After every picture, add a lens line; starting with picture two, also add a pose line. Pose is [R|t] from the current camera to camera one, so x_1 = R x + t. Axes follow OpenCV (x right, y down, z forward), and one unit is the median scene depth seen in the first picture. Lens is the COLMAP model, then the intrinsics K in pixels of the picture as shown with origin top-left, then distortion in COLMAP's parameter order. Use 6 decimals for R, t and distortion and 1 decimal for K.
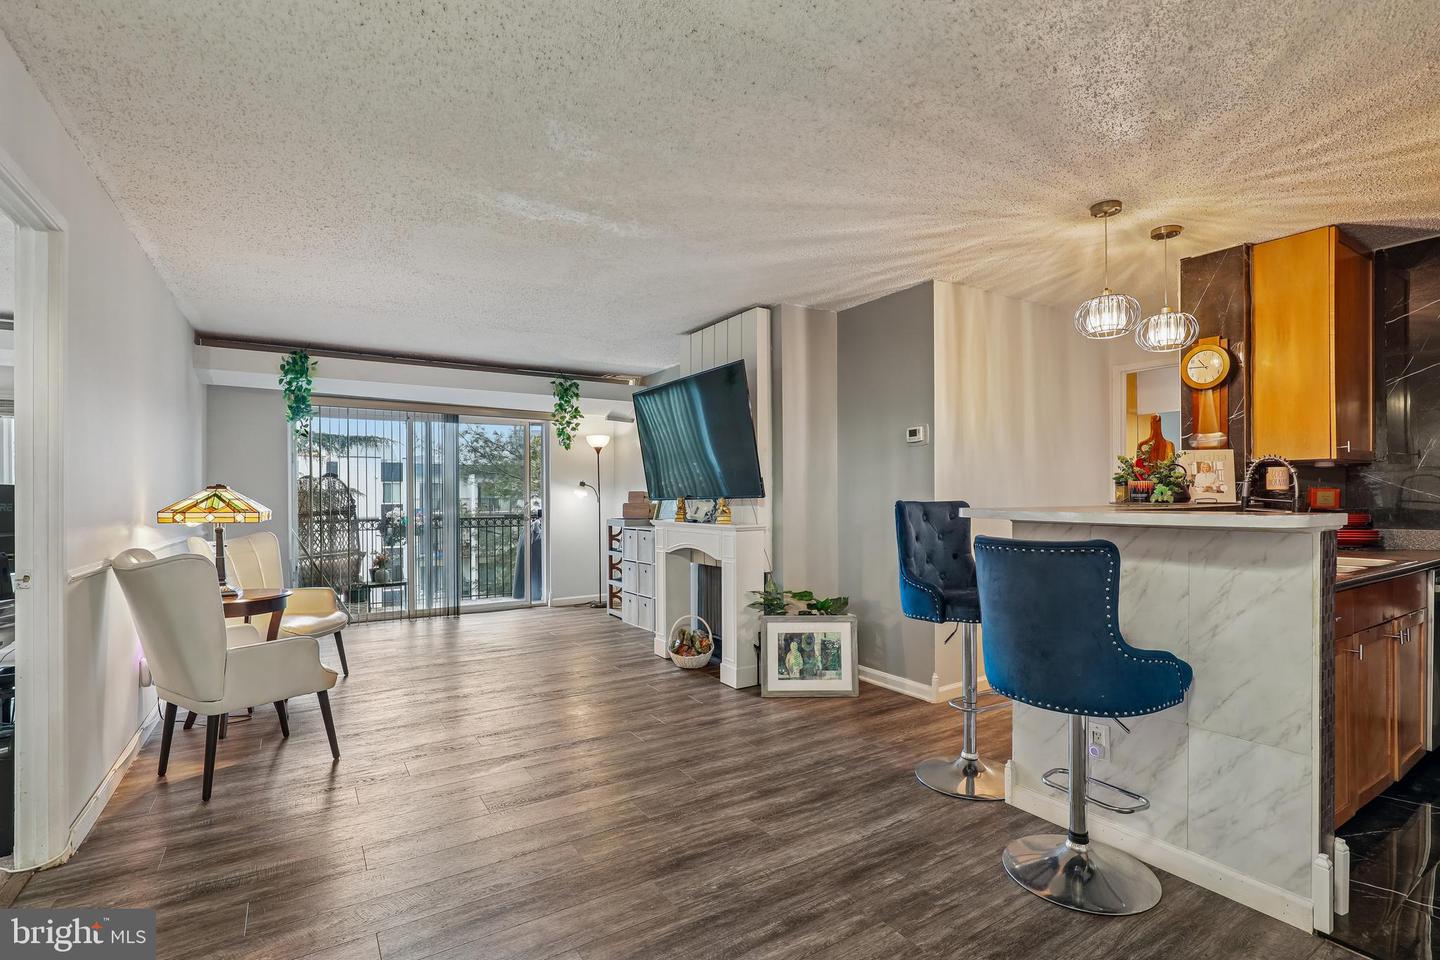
lens RADIAL K [[680.4, 0, 735.8], [0, 680.4, 494.5], [0, 0, 1]] dist [-0.019059, -0.000204]
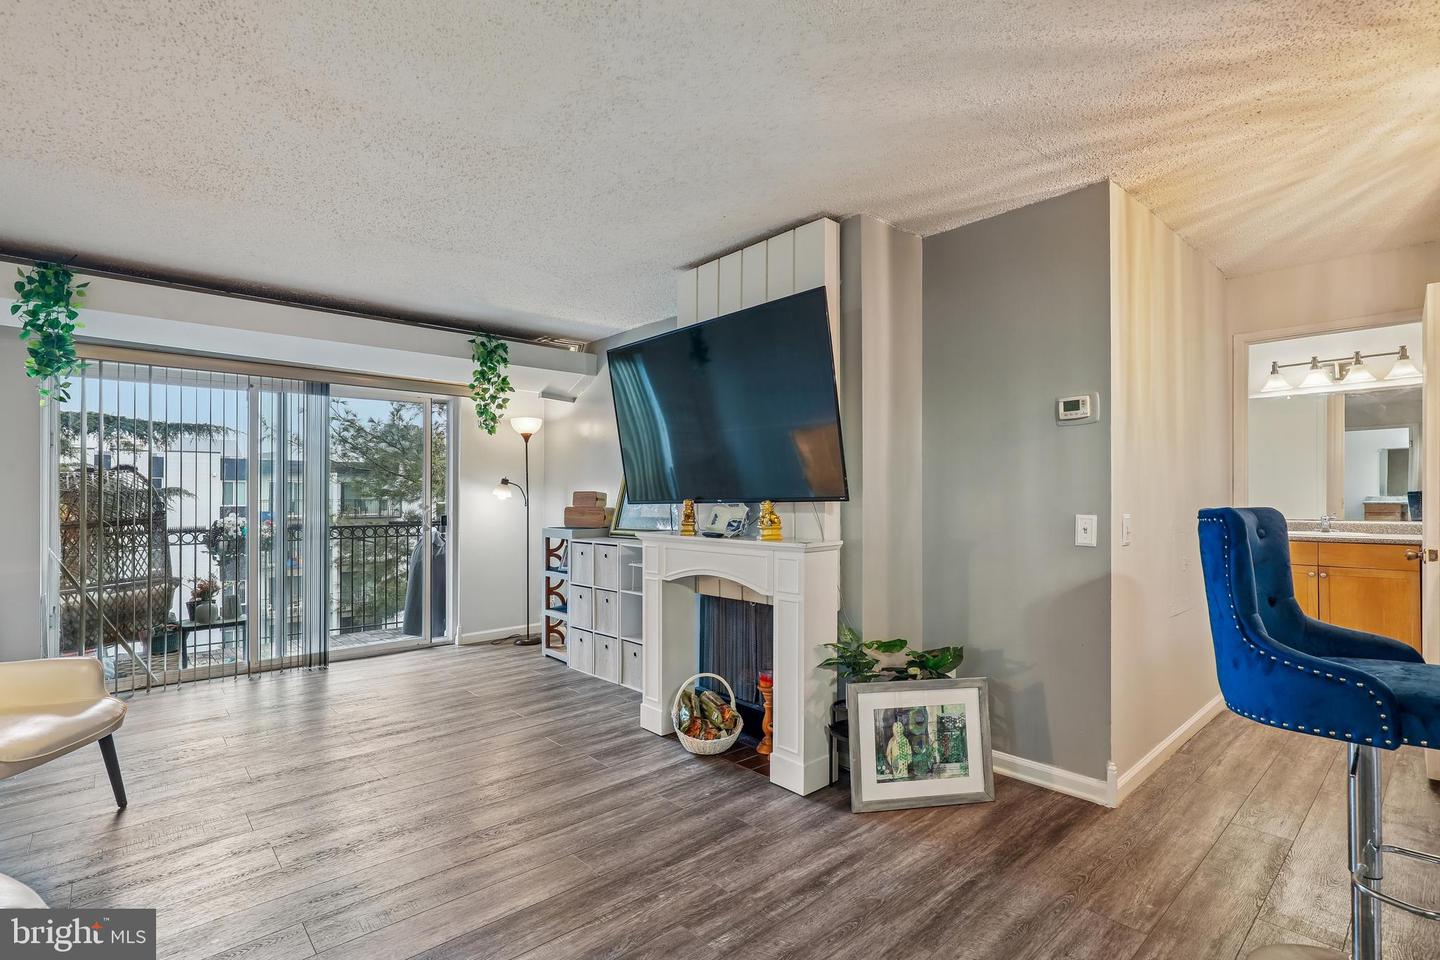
lens RADIAL K [[677.6, 0, 739.8], [0, 677.6, 486.6], [0, 0, 1]] dist [-0.009103, 0.001494]
pose [[0.985132, 0.003171, 0.171770, -0.164722], [-0.000928, 0.999913, -0.013137, -0.000609], [-0.171797, 0.012782, 0.985049, 0.357448]]
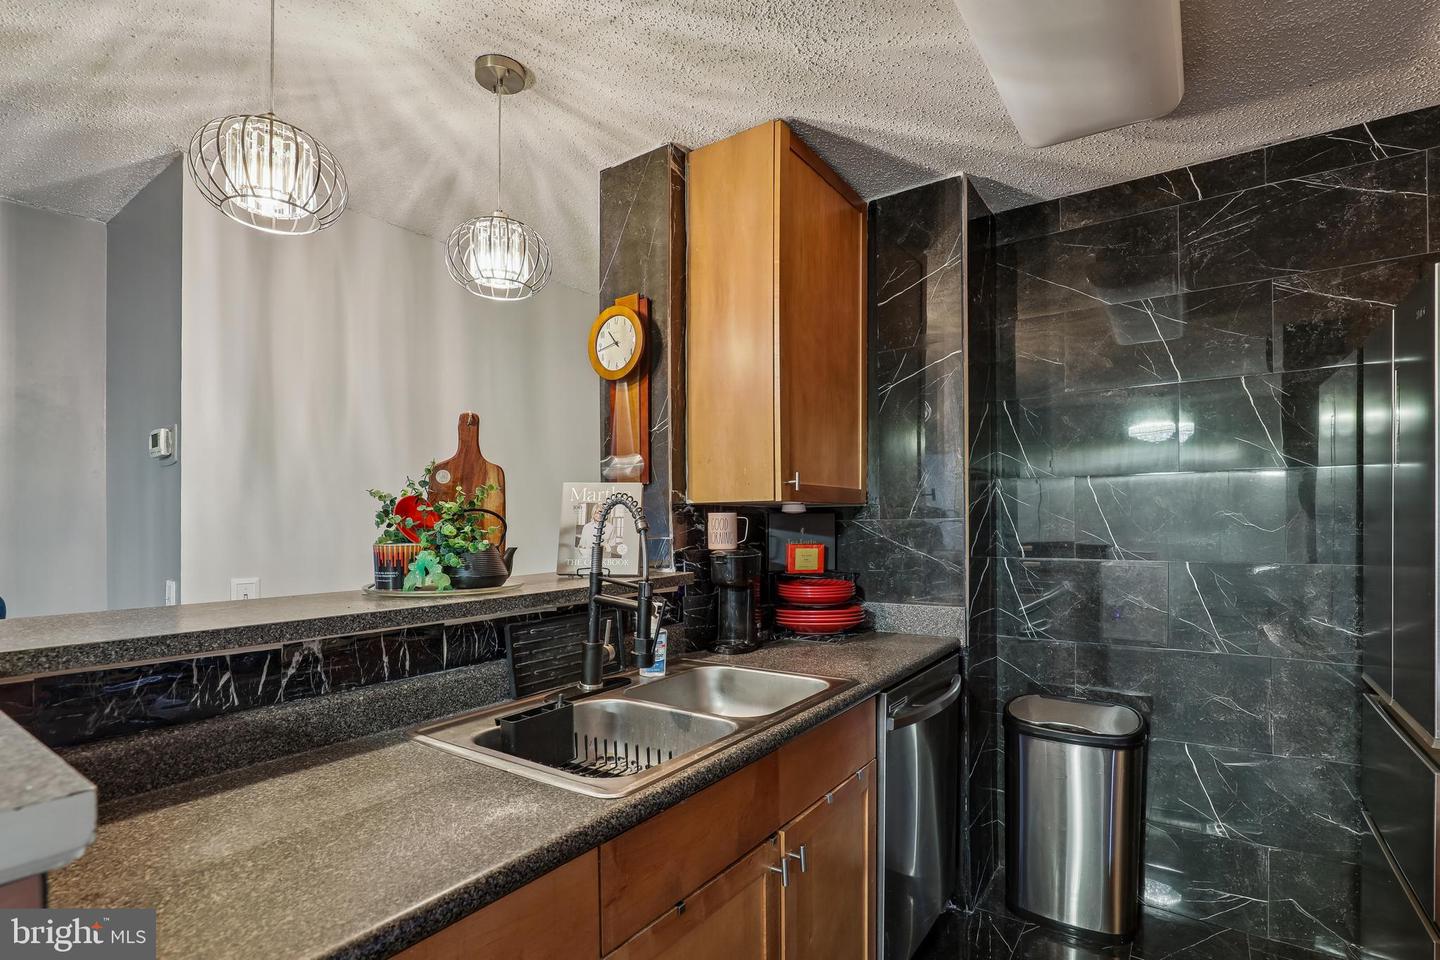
lens RADIAL K [[670.2, 0, 726.8], [0, 670.2, 516.7], [0, 0, 1]] dist [-0.003316, -0.000881]
pose [[0.930952, 0.003271, 0.365127, 0.441208], [0.000366, 0.999951, -0.009892, -0.022898], [-0.365141, 0.009343, 0.930905, 0.316259]]
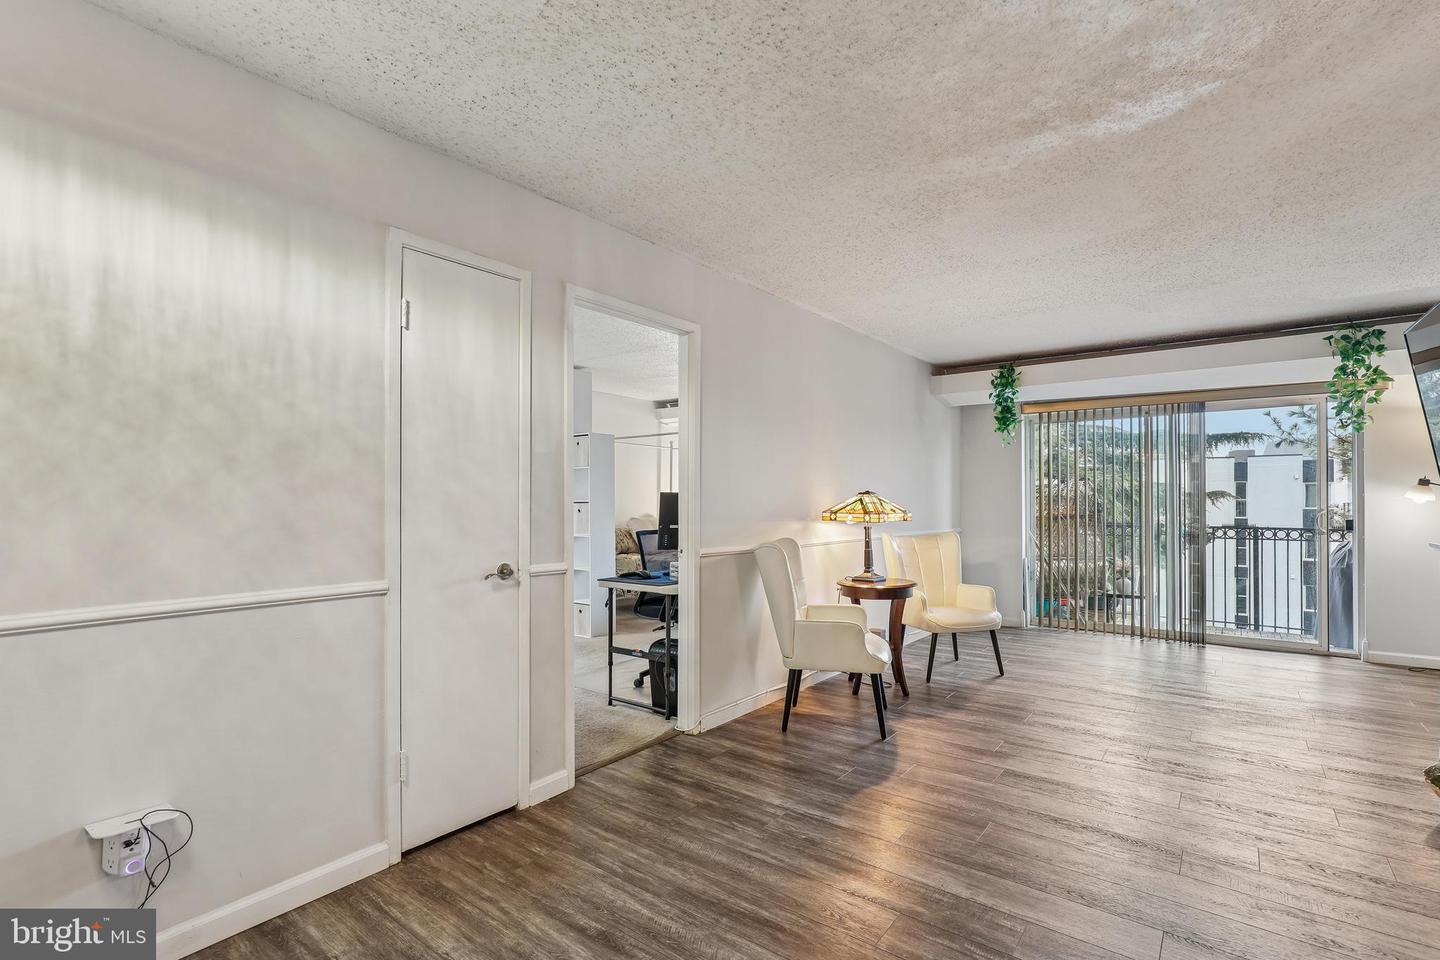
lens RADIAL K [[664.7, 0, 722.4], [0, 664.7, 498.0], [0, 0, 1]] dist [-0.006619, 0.001070]
pose [[0.324751, 0.001567, -0.945798, 0.252453], [-0.000102, 0.999999, 0.001621, -0.002911], [0.945800, -0.000430, 0.324751, 0.285668]]
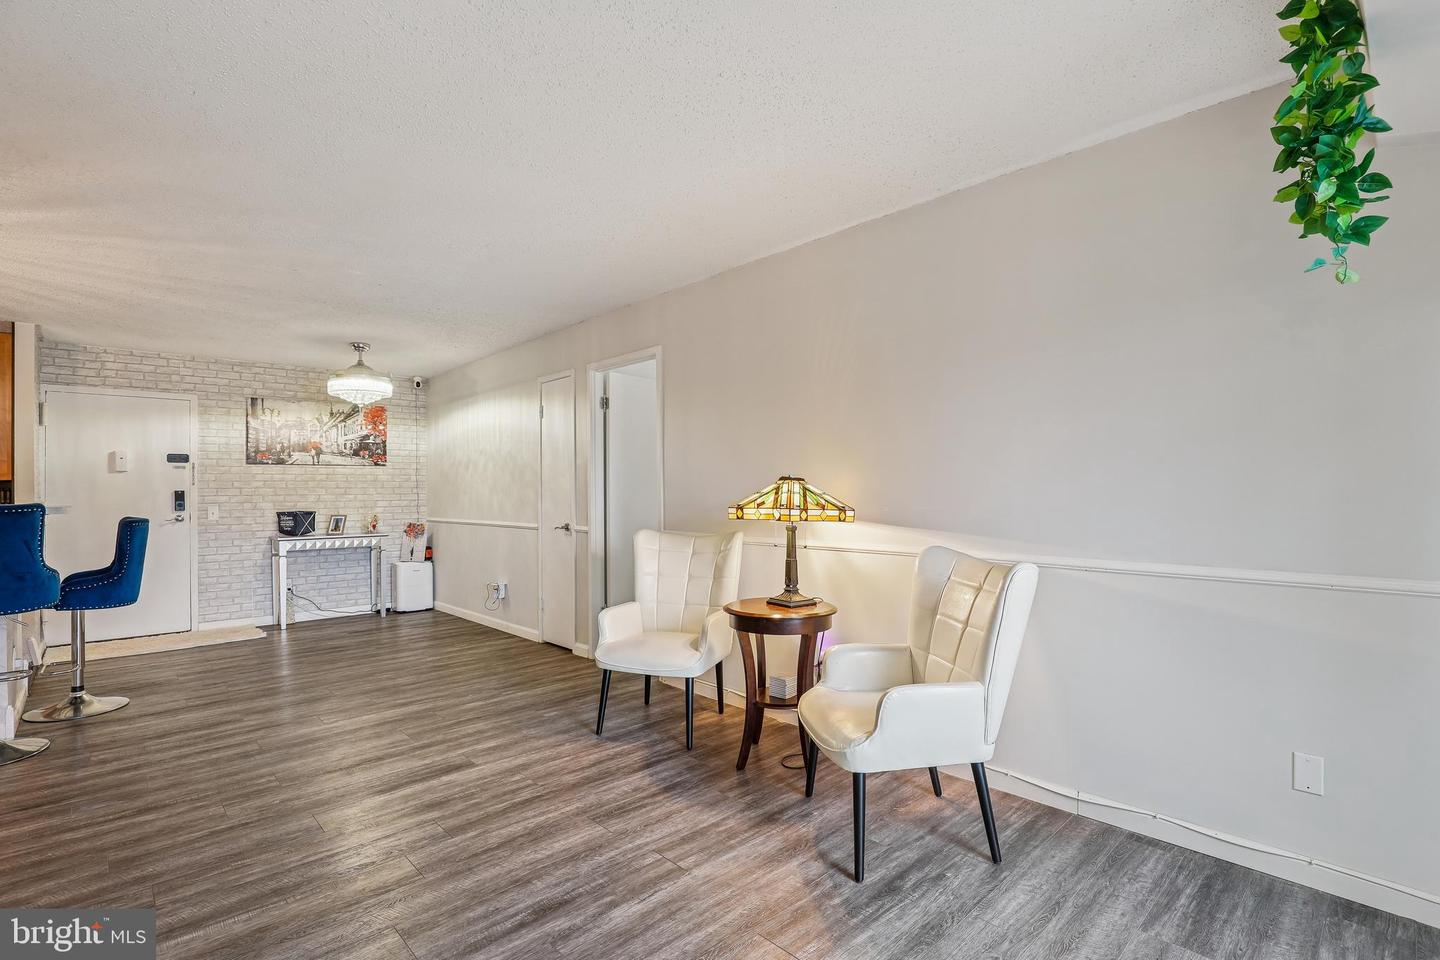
lens RADIAL K [[680.4, 0, 735.8], [0, 680.4, 494.5], [0, 0, 1]] dist [-0.019059, -0.000204]
pose [[-0.982520, 0.014851, -0.185563, -0.434682], [0.013641, 0.999877, 0.007796, 0.001475], [0.185656, 0.005128, -0.982601, 1.503491]]
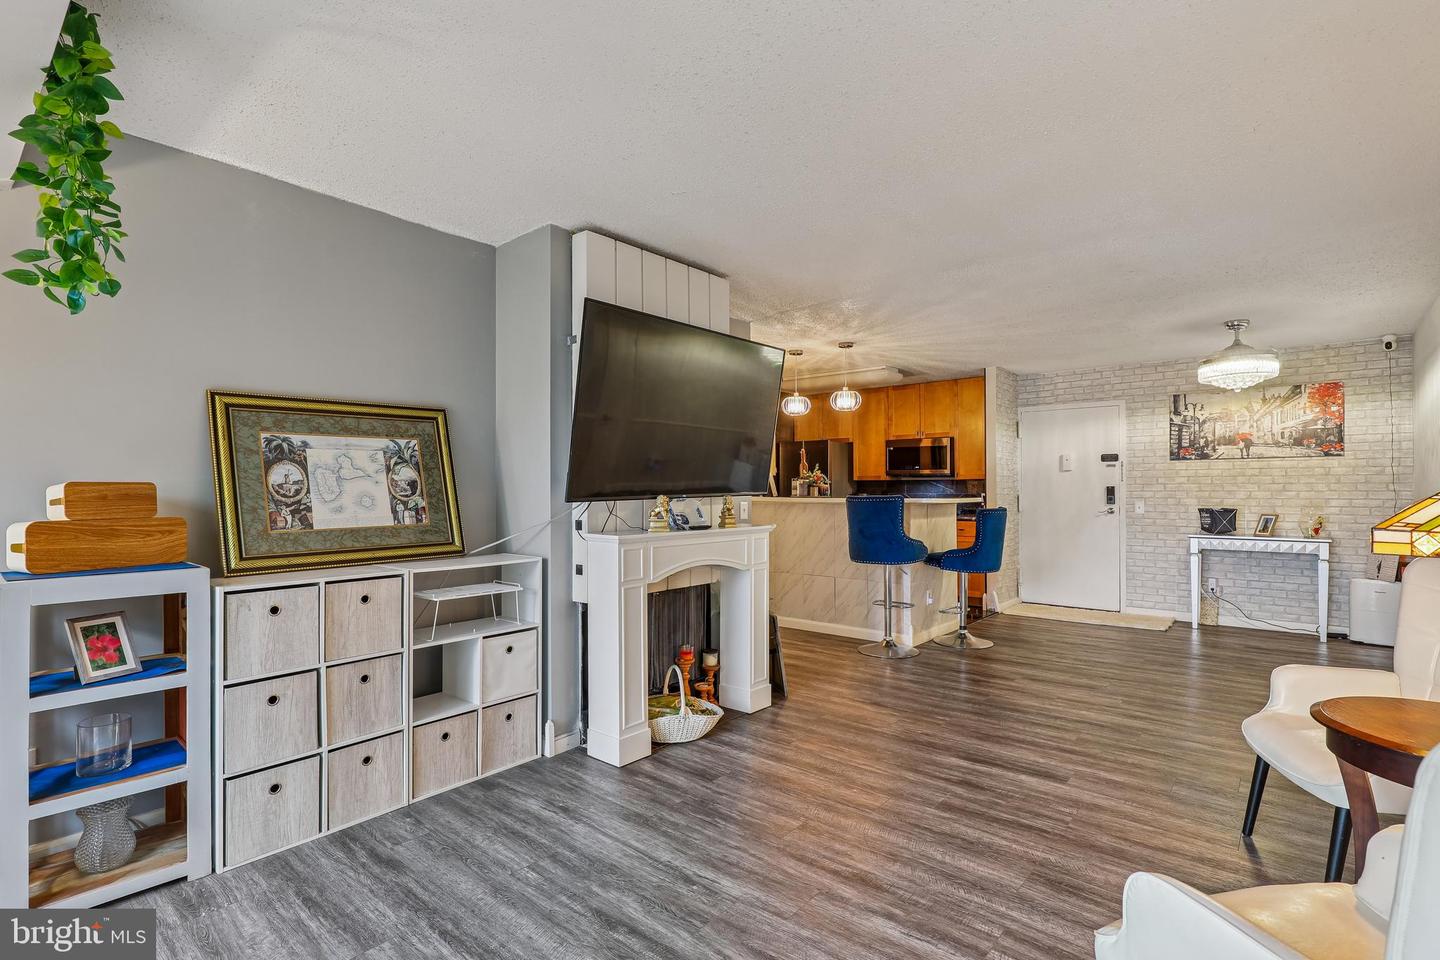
lens RADIAL K [[691.5, 0, 720.5], [0, 691.5, 495.0], [0, 0, 1]] dist [0.000398, 0.000307]
pose [[-0.285463, -0.000677, 0.958390, -0.833520], [0.003444, 0.999993, 0.001732, 0.002955], [-0.958384, 0.003795, -0.285459, 1.278817]]
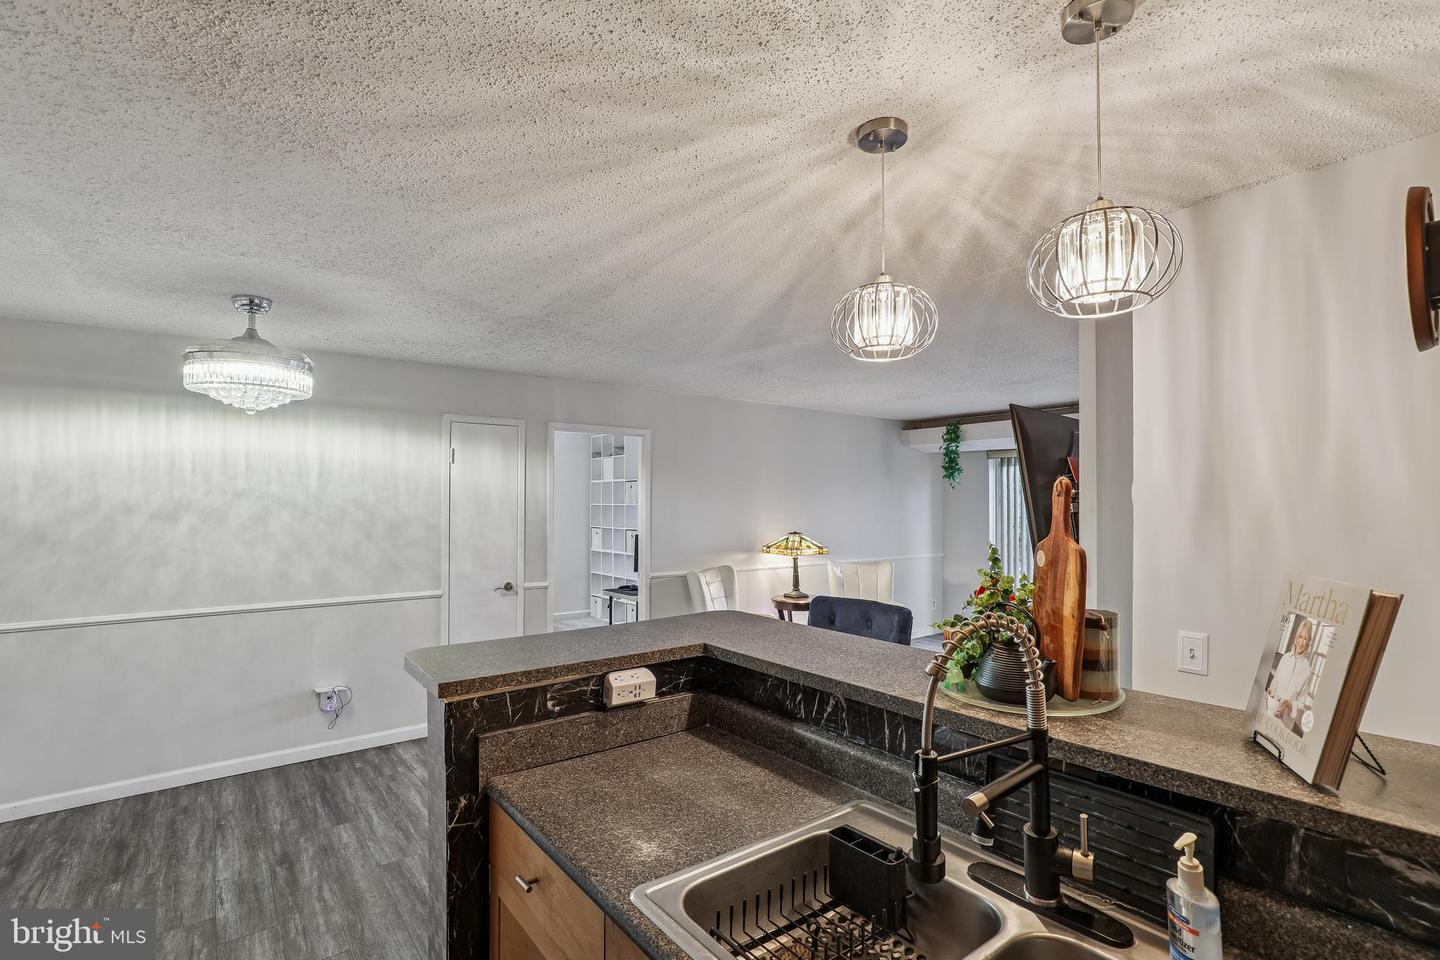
lens RADIAL K [[659.6, 0, 723.0], [0, 659.6, 497.7], [0, 0, 1]] dist [-0.026499, 0.009129]
pose [[0.089647, -0.004359, -0.995964, 0.727876], [-0.000597, 0.999990, -0.004430, -0.076418], [0.995973, 0.000992, 0.089644, 0.545346]]
